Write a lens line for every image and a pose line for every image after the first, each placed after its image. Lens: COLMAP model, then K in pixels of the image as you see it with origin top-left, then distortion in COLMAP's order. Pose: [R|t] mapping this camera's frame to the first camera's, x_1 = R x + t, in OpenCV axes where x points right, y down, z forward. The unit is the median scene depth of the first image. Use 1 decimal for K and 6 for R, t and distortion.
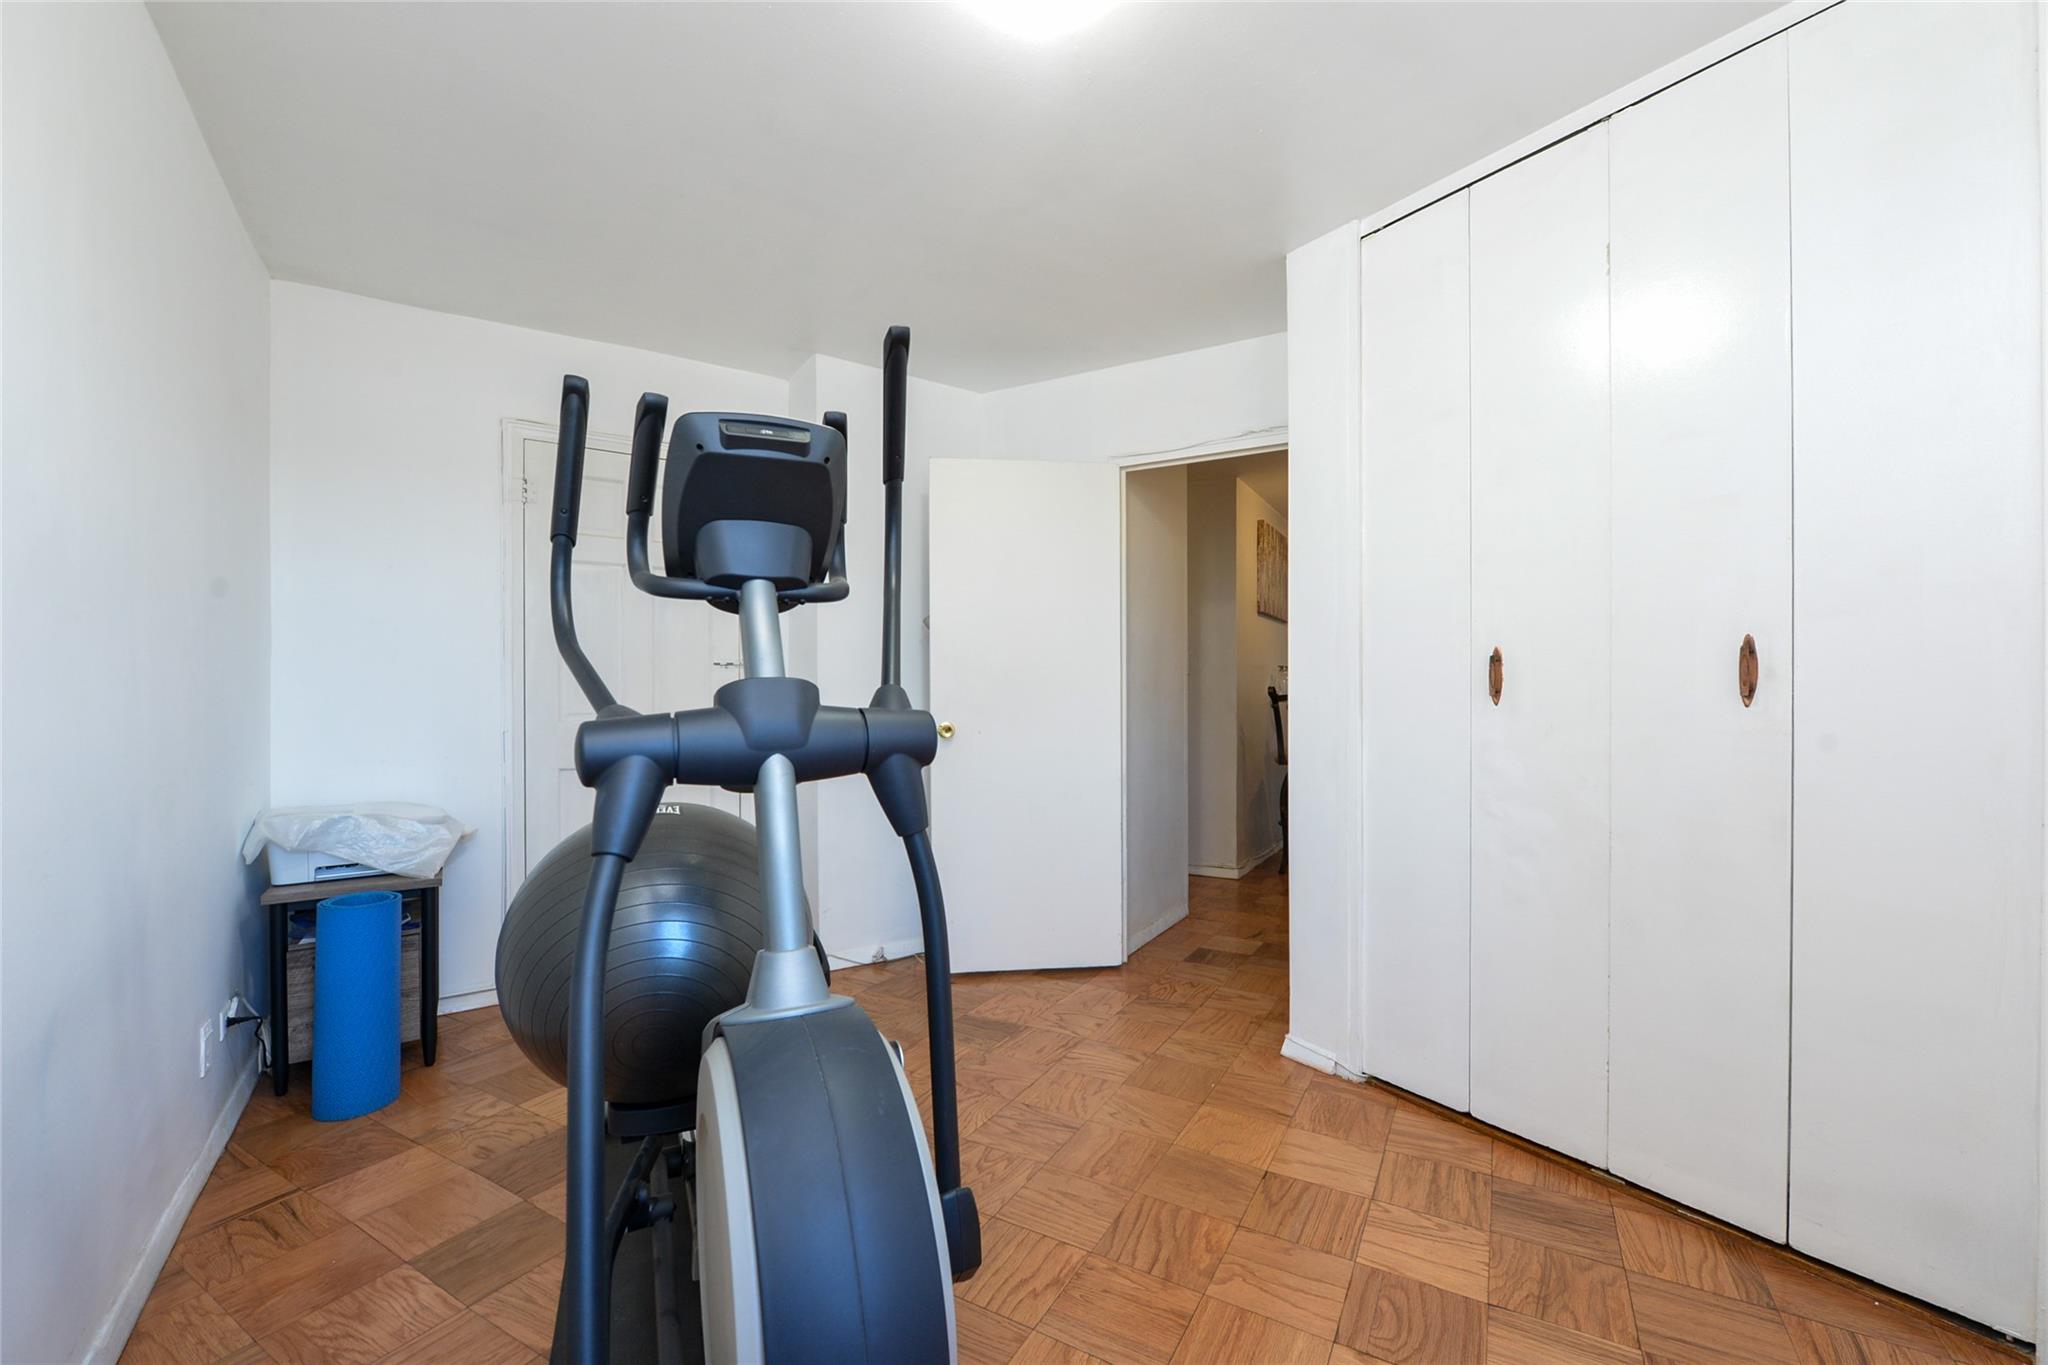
lens RADIAL K [[851.2, 0, 1033.4], [0, 851.2, 697.0], [0, 0, 1]] dist [-0.010871, -0.000110]
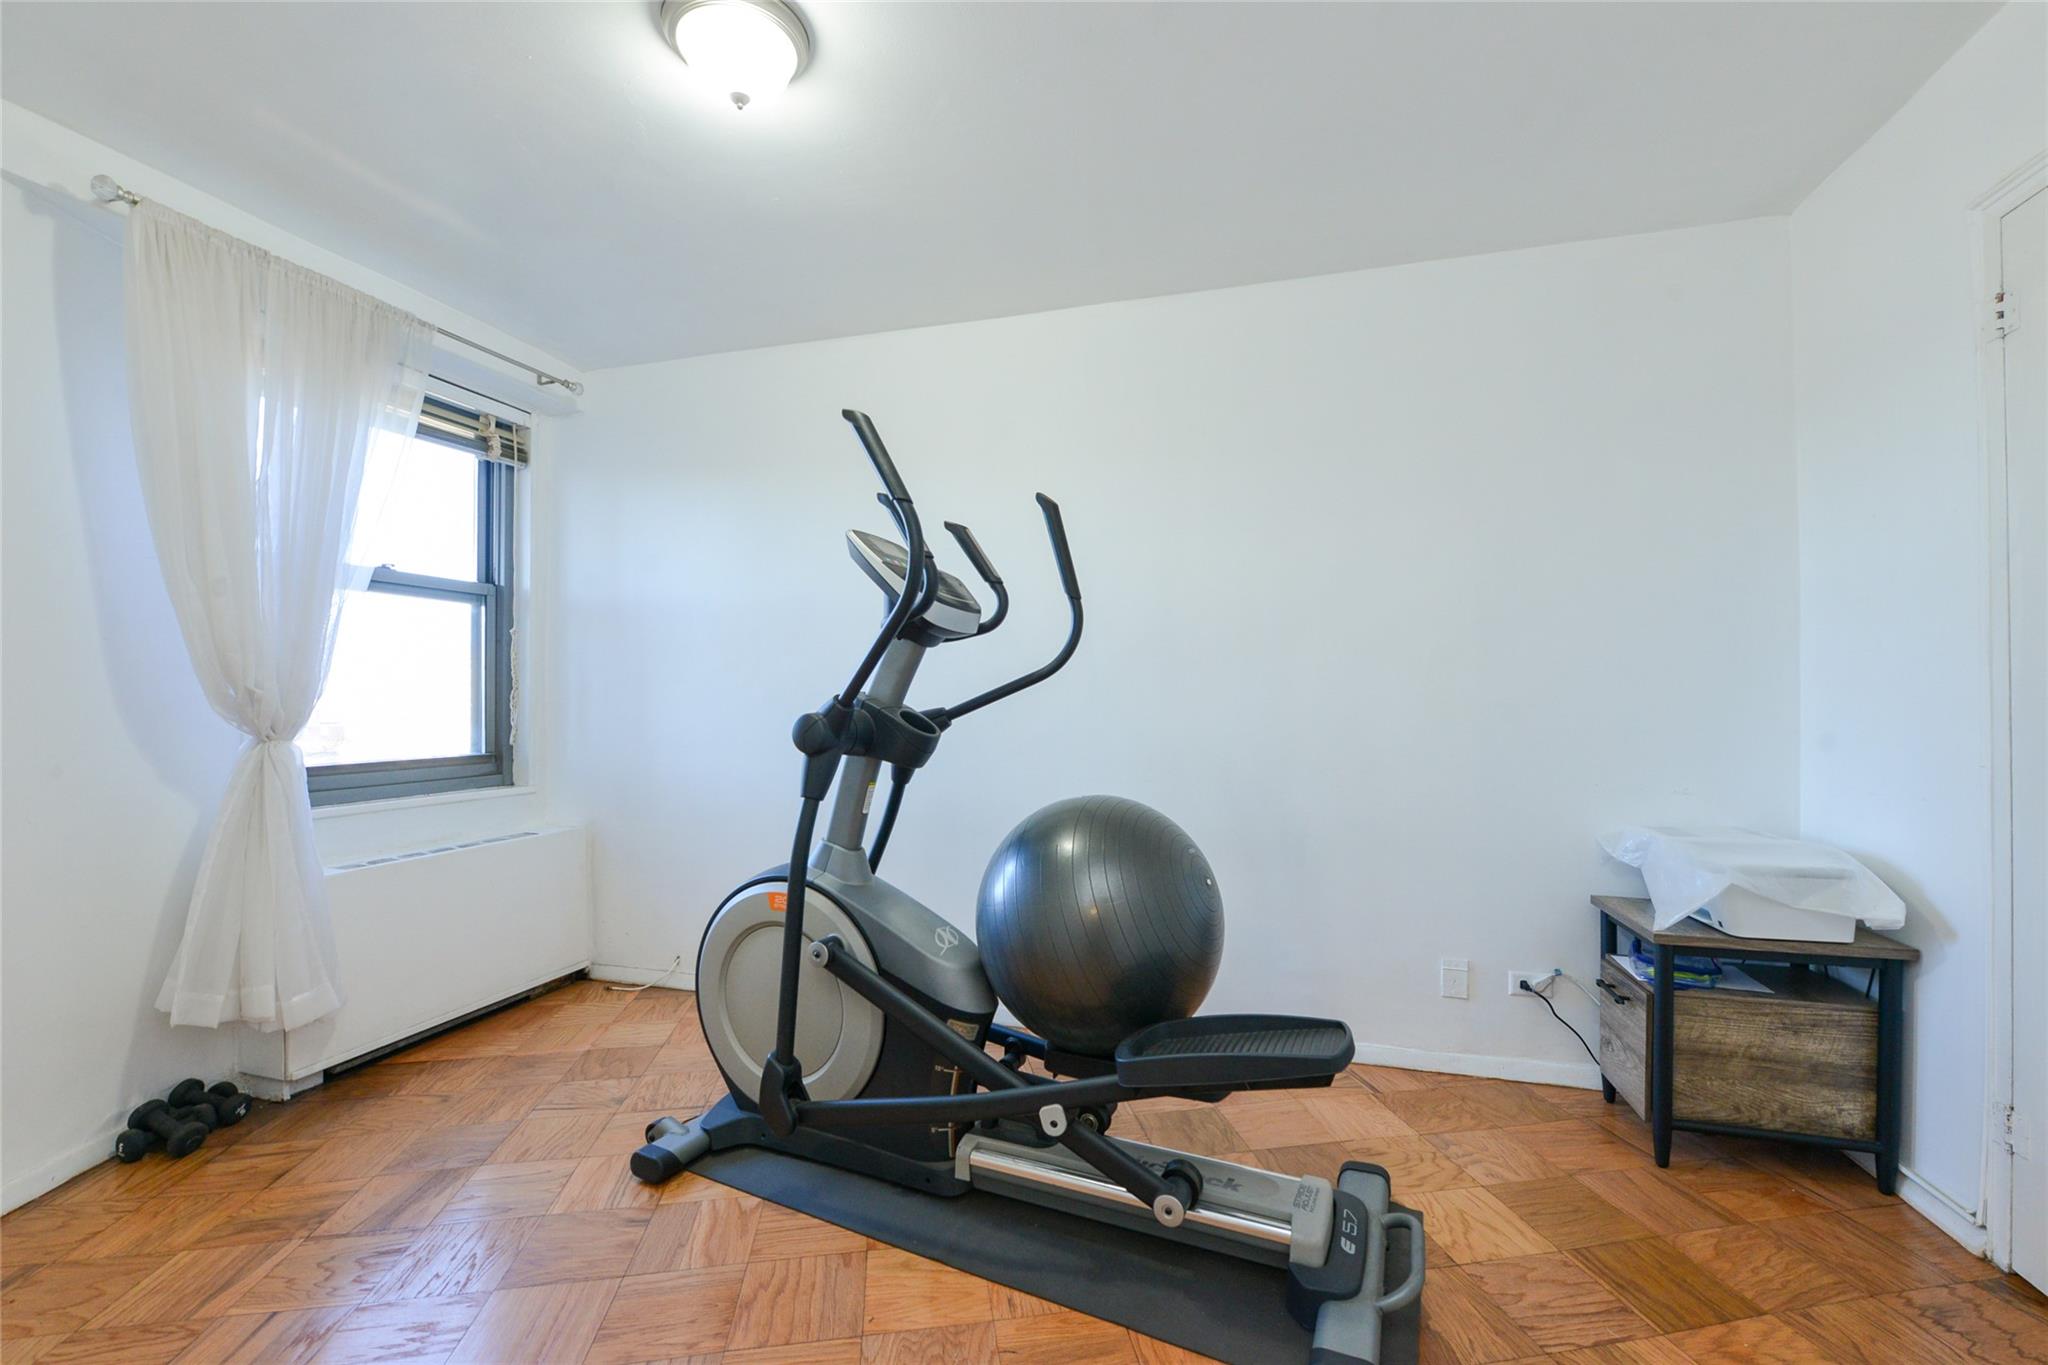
lens RADIAL K [[851.2, 0, 1033.4], [0, 851.2, 697.0], [0, 0, 1]] dist [-0.010871, -0.000110]
pose [[-0.783193, -0.002077, -0.621776, 0.367921], [-0.000713, 0.999997, -0.002442, -0.007238], [0.621779, -0.001469, -0.783192, 1.924469]]
